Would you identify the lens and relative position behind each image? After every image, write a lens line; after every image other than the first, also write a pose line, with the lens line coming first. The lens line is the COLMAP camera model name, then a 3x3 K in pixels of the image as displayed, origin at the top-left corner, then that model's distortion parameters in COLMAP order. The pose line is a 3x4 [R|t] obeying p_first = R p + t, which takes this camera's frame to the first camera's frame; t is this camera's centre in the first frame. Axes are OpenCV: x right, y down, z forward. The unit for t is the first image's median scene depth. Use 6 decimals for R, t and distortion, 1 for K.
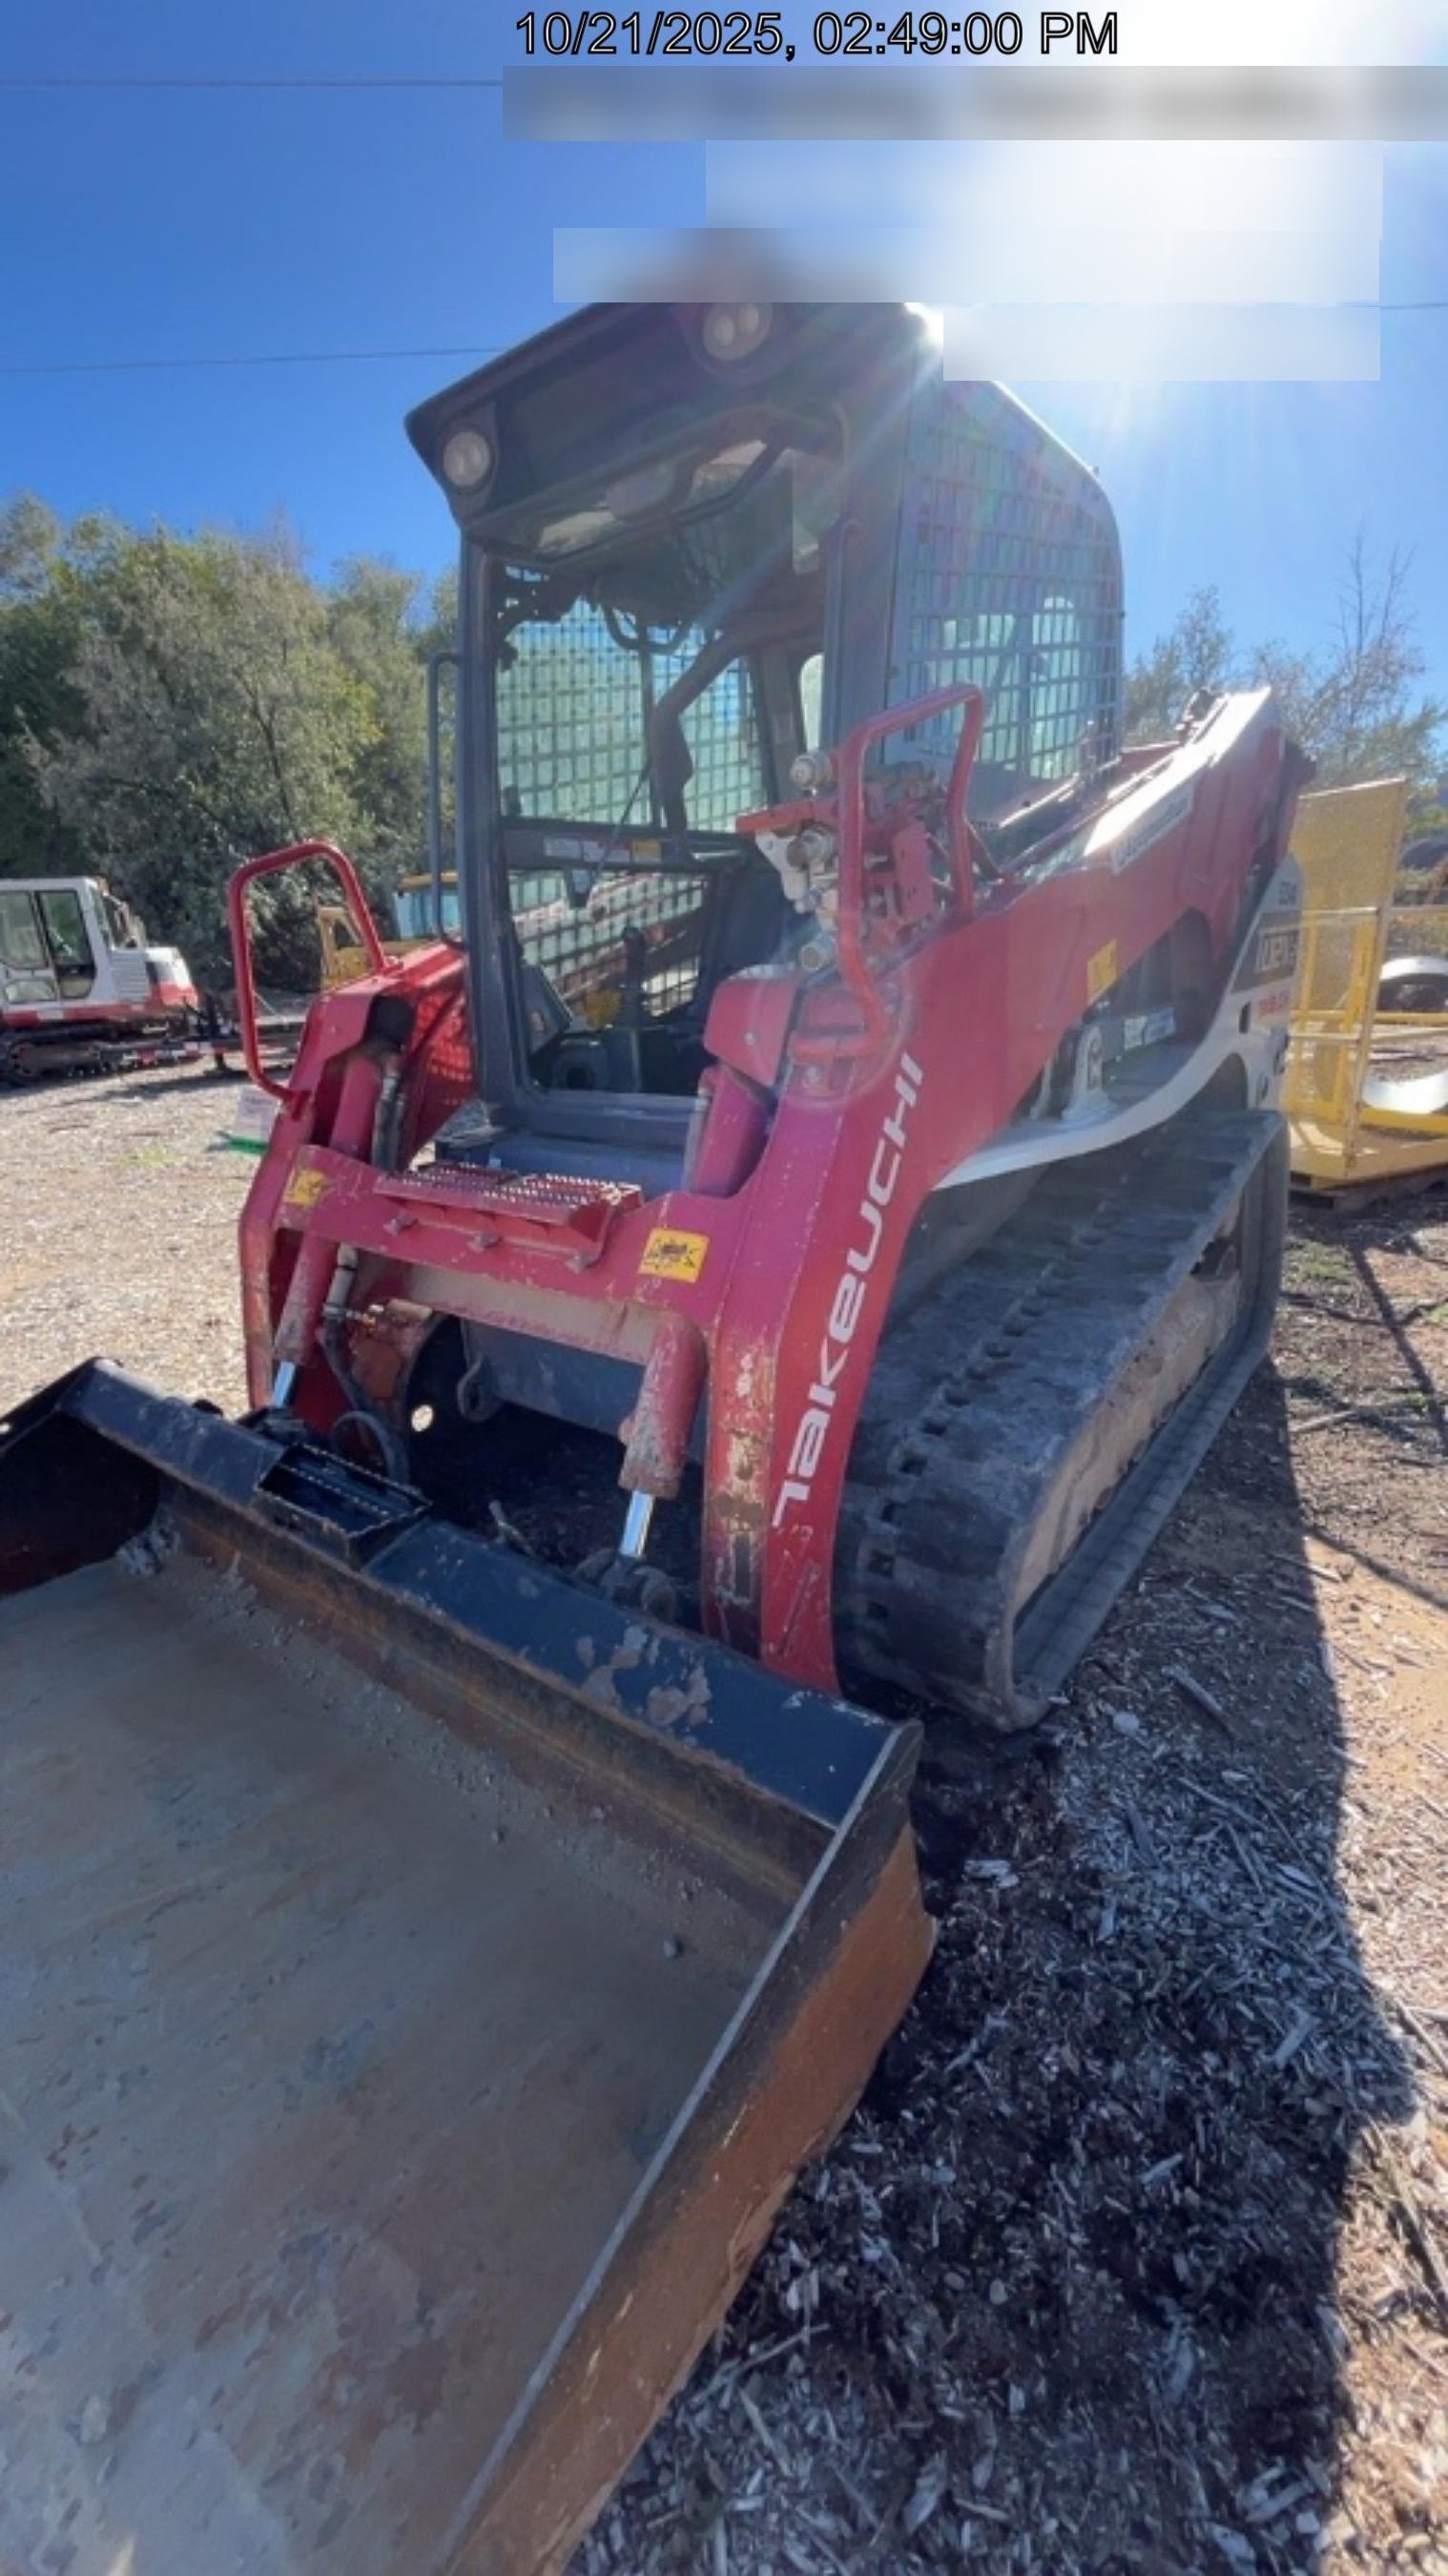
lens RADIAL K [[907.2, 0, 729.6], [0, 907.2, 1254.4], [0, 0, 1]] dist [-0.000401, -0.000012]
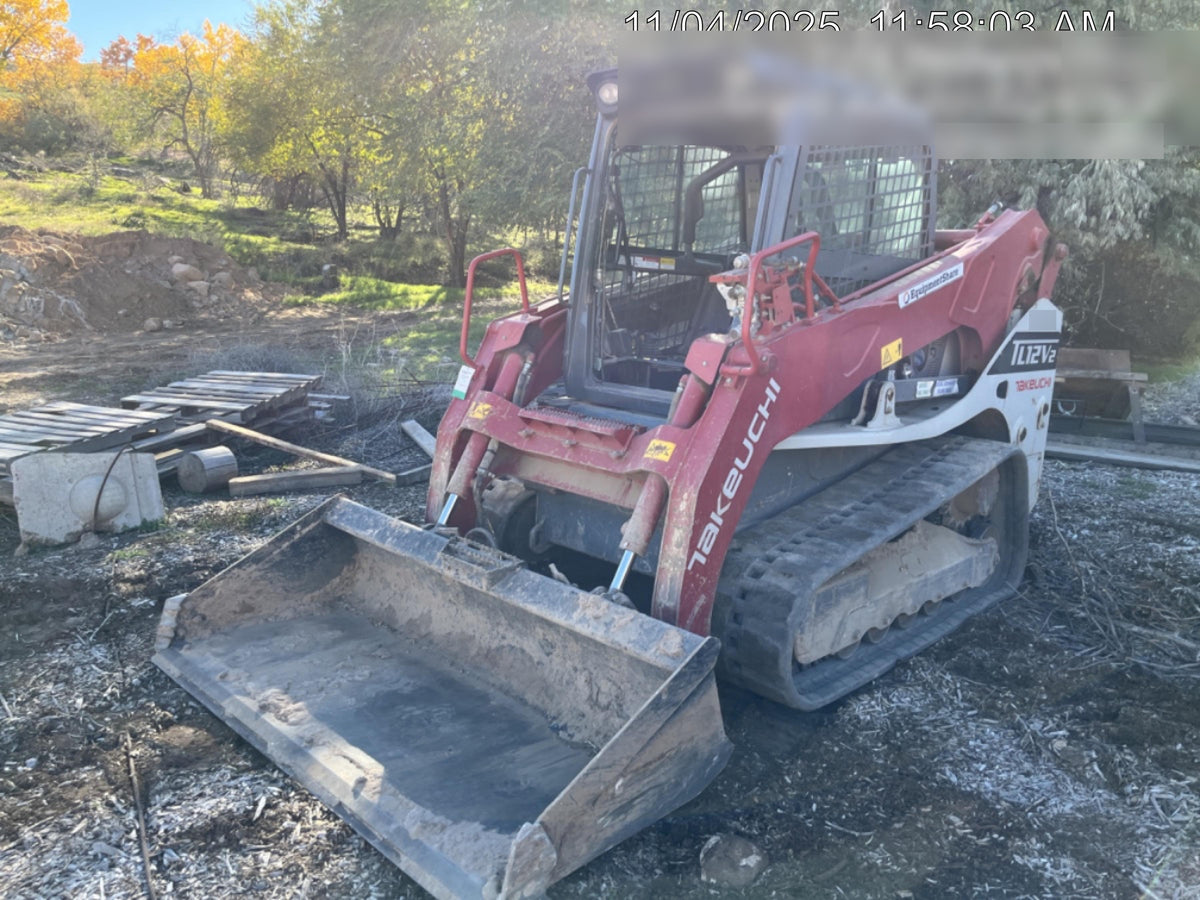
lens RADIAL K [[930.6, 0, 600.0], [0, 930.6, 450.0], [0, 0, 1]] dist [0.014165, -0.002222]
pose [[0.986179, 0.127873, -0.105354, 0.036392], [-0.142178, 0.979623, -0.141862, 0.350442], [0.085067, 0.154880, 0.984264, -1.320038]]
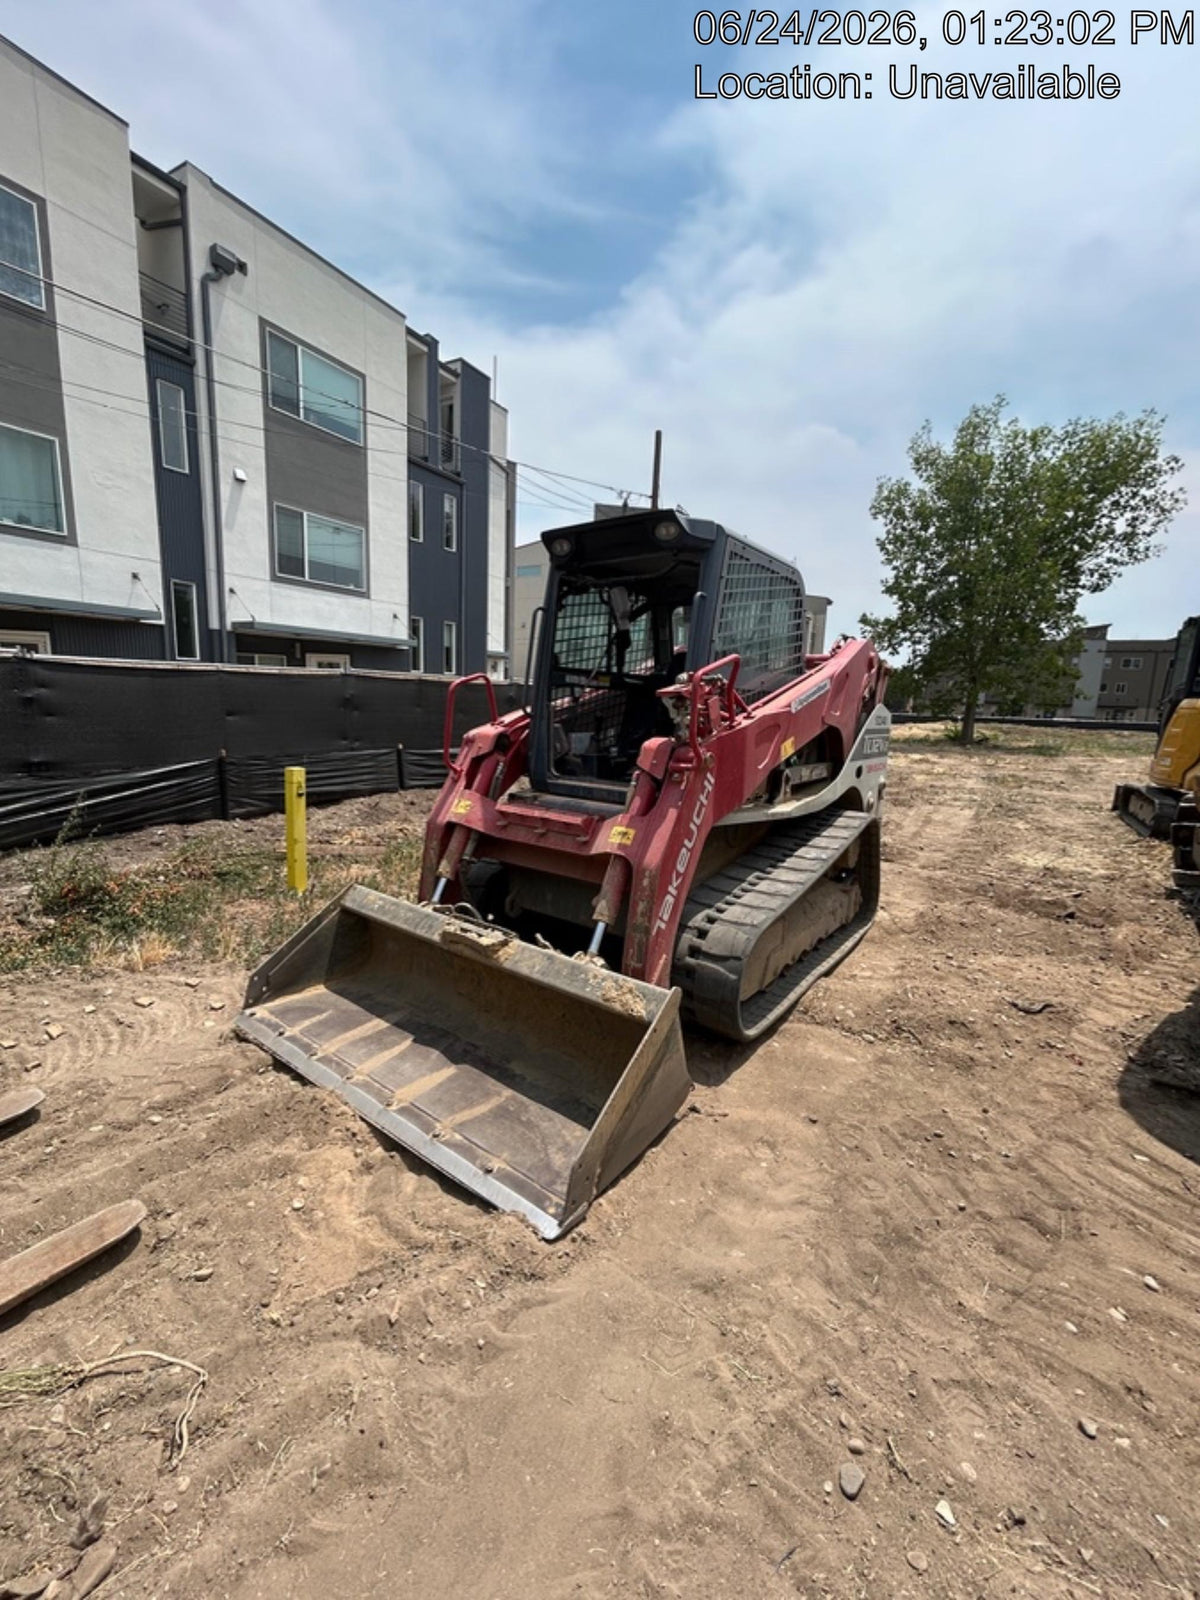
lens RADIAL K [[644.9, 0, 612.6], [0, 644.9, 799.1], [0, 0, 1]] dist [-0.003225, -0.000380]
pose [[0.995769, 0.084405, 0.036345, -0.169484], [-0.076651, 0.981013, -0.178152, 0.239772], [-0.050692, 0.174612, 0.983332, -0.941957]]
